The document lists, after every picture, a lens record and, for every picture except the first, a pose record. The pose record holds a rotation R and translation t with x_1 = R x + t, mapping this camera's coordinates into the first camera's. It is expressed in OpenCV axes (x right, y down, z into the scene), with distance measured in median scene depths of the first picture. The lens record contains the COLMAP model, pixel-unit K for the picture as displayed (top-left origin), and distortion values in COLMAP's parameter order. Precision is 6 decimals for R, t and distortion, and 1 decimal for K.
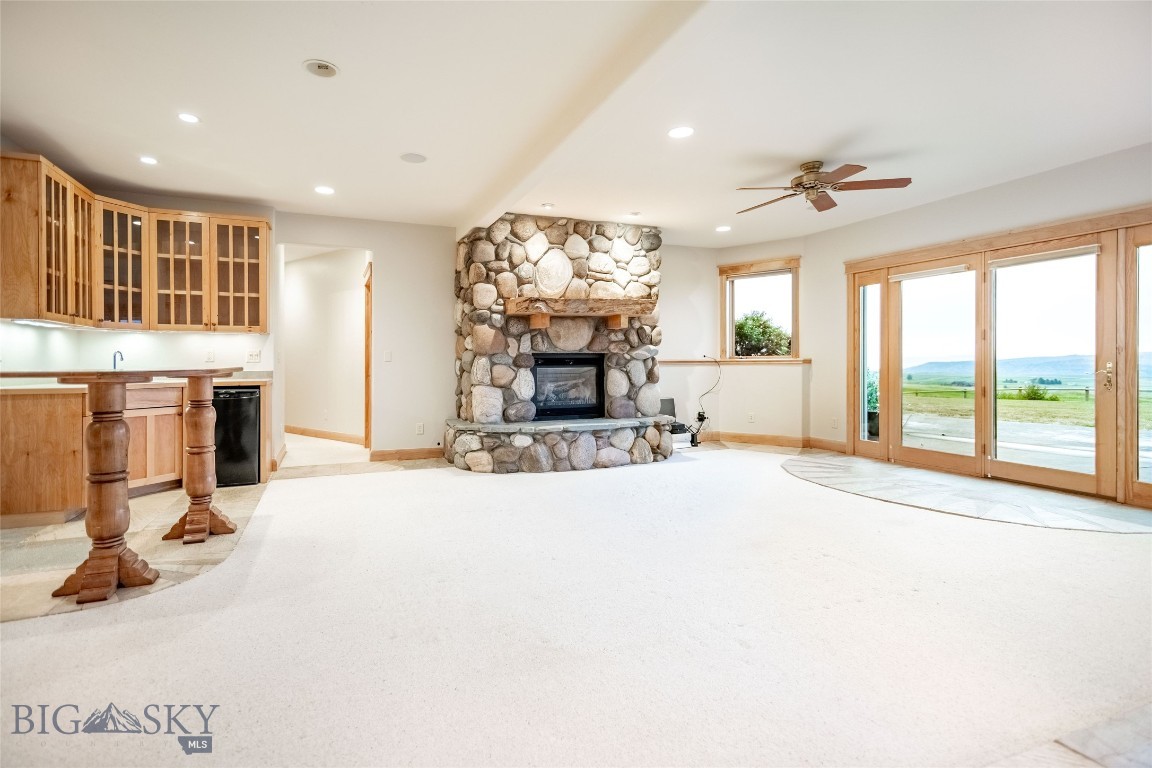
lens RADIAL K [[537.1, 0, 601.4], [0, 537.1, 369.0], [0, 0, 1]] dist [0.002112, 0.000109]
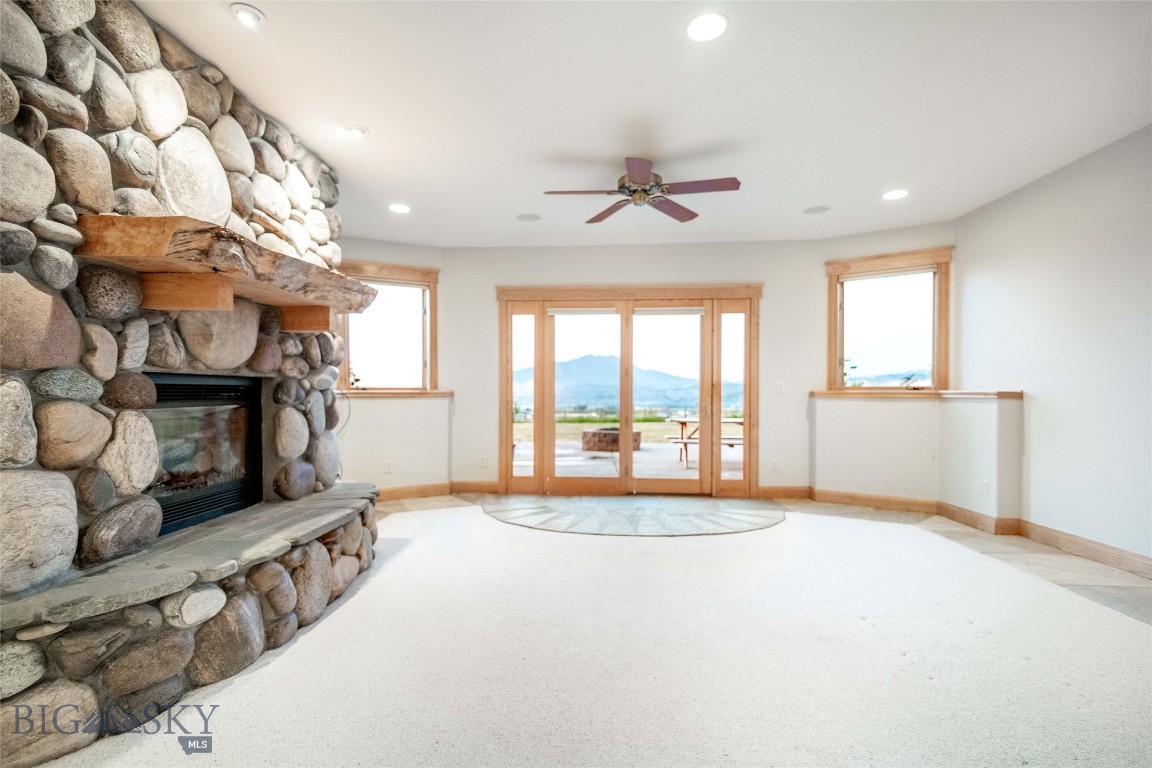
lens RADIAL K [[512.5, 0, 574.9], [0, 512.5, 399.9], [0, 0, 1]] dist [0.016197, 0.000377]
pose [[0.502010, -0.007484, 0.864829, -0.304623], [0.009582, 0.999949, 0.003091, -0.006931], [-0.864809, 0.006735, 0.502056, 0.553120]]
